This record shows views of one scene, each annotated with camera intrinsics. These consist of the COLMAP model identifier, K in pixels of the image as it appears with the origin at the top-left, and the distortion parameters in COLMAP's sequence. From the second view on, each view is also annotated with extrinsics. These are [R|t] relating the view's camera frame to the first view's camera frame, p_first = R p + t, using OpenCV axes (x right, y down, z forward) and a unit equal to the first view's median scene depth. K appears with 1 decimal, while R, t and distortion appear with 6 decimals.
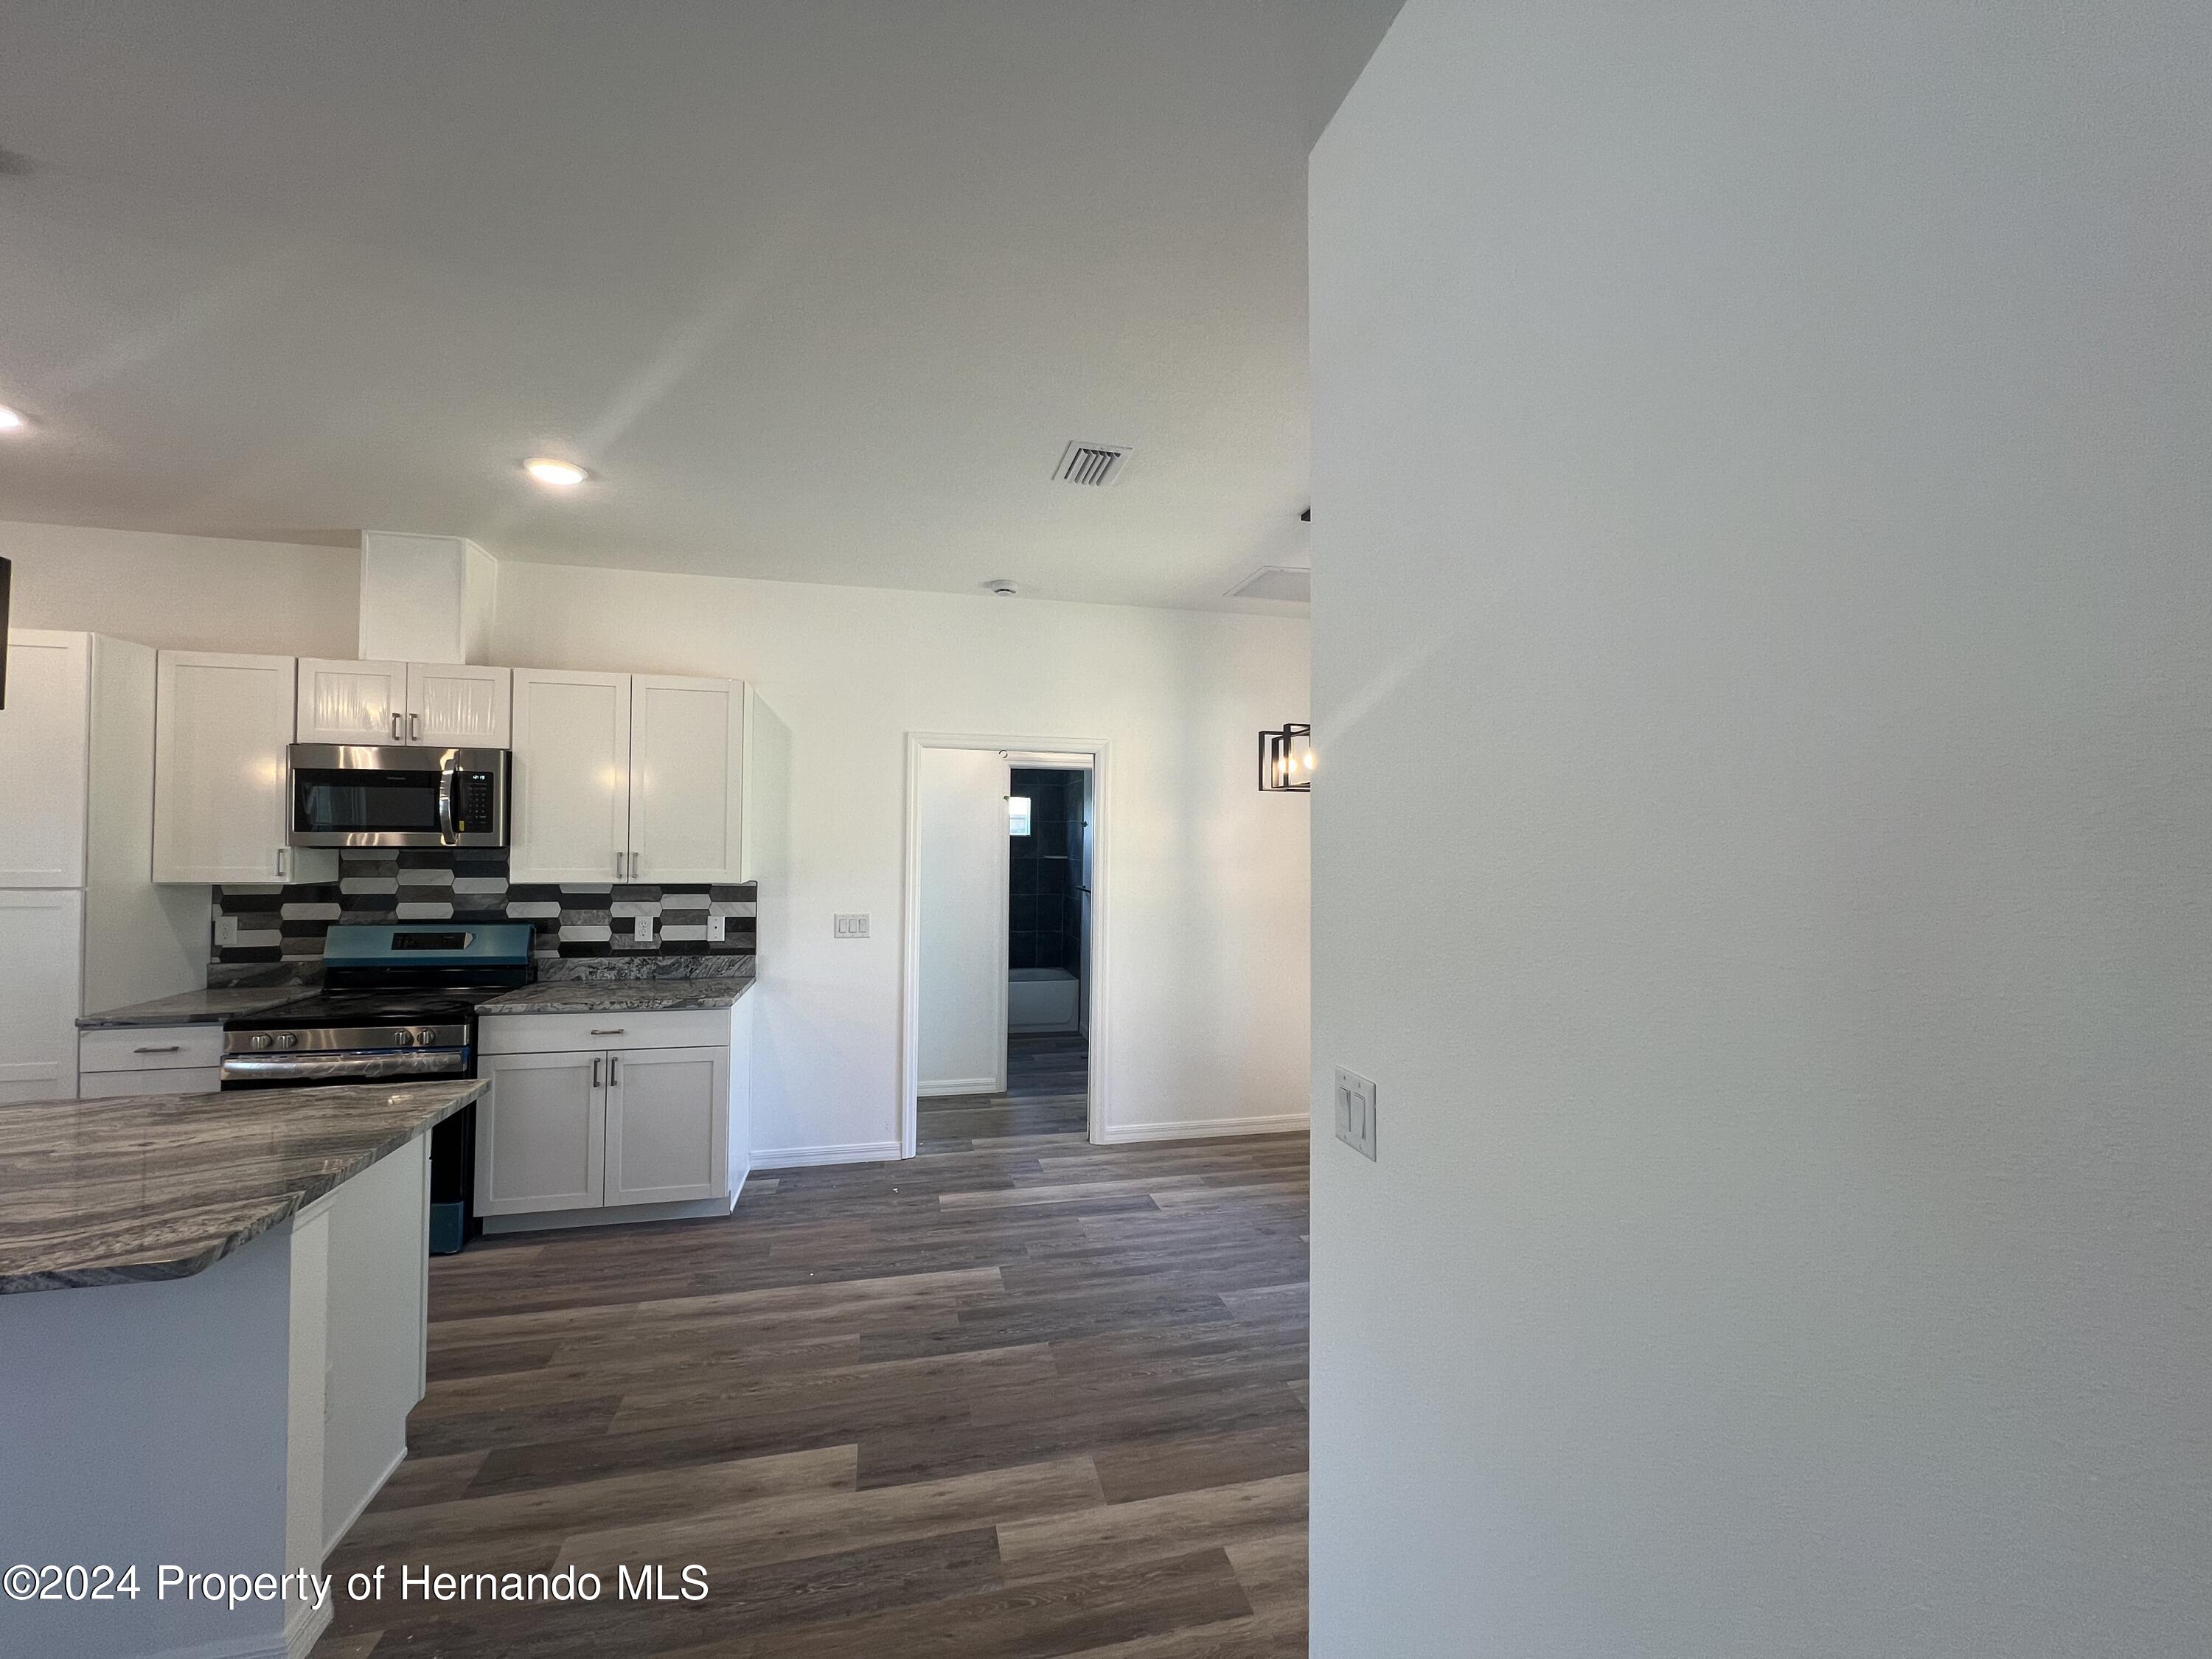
lens RADIAL K [[885.6, 0, 1102.8], [0, 885.6, 829.6], [0, 0, 1]] dist [0.001164, -0.000280]
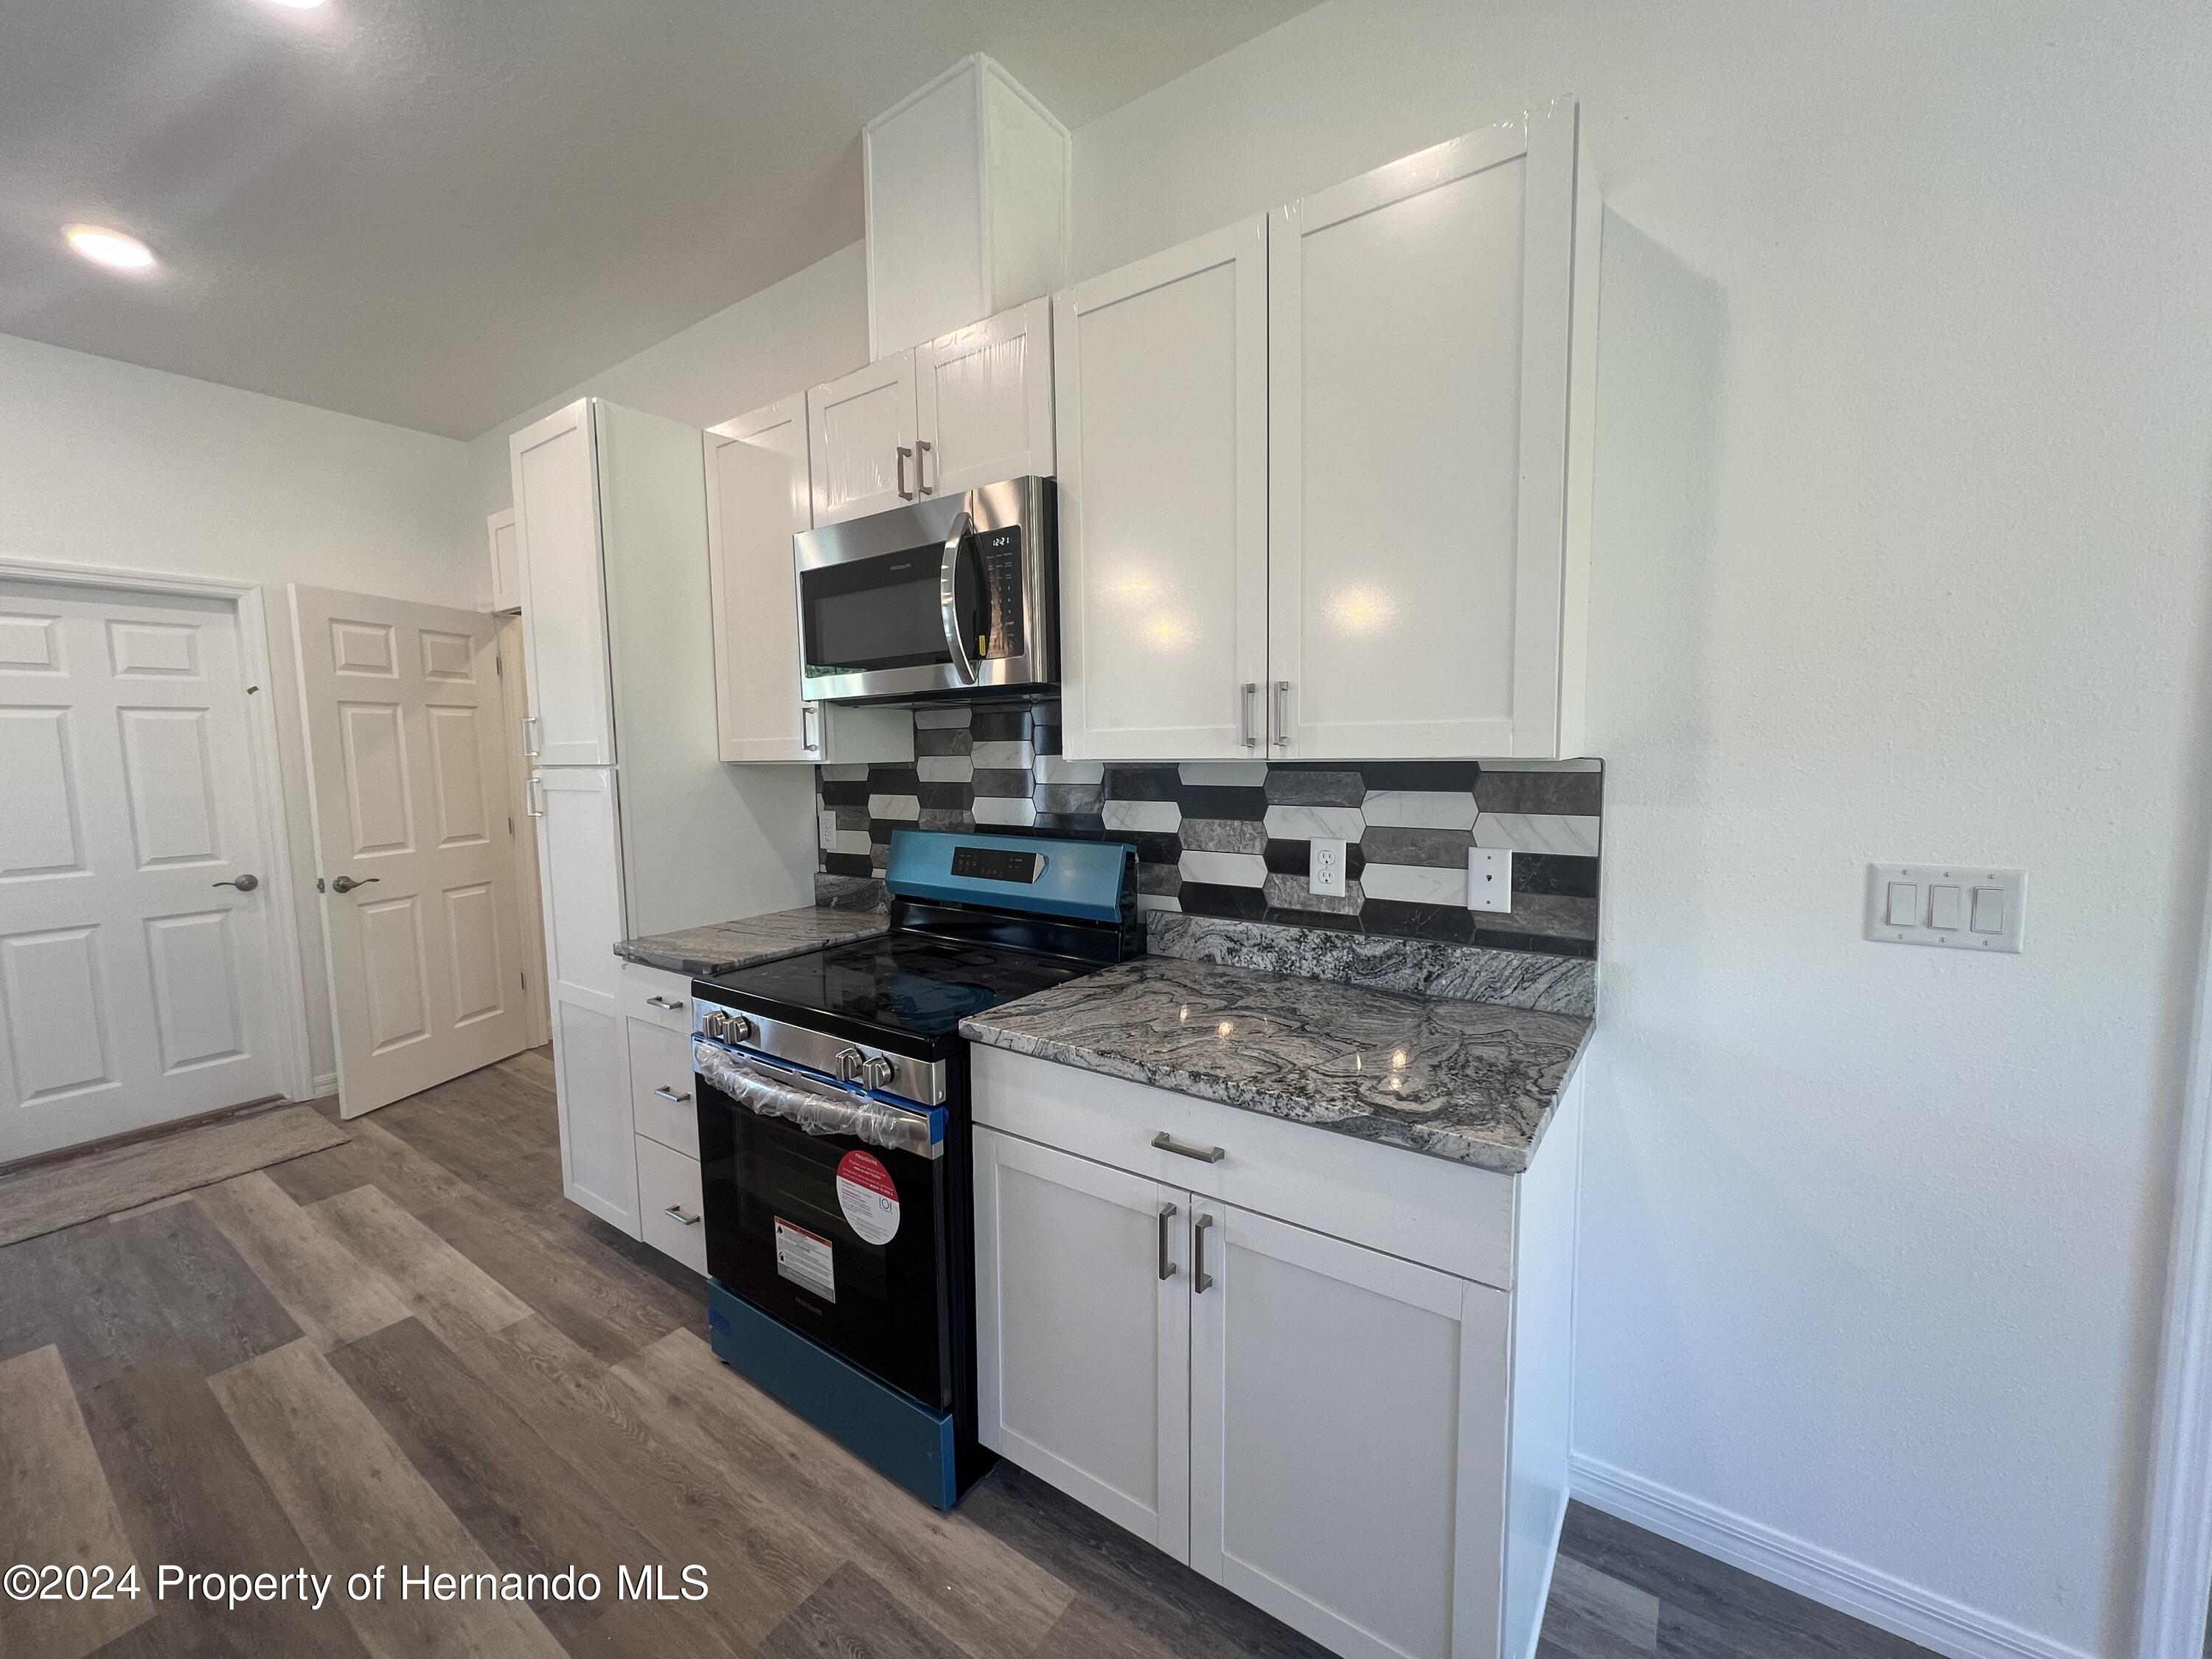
lens RADIAL K [[888.7, 0, 1106.0], [0, 888.7, 829.5], [0, 0, 1]] dist [0.000938, -0.000041]
pose [[0.659001, 0.047204, -0.750659, -0.281559], [0.031424, 0.995429, 0.090184, 0.053916], [0.751485, -0.083020, 0.654506, 0.683236]]
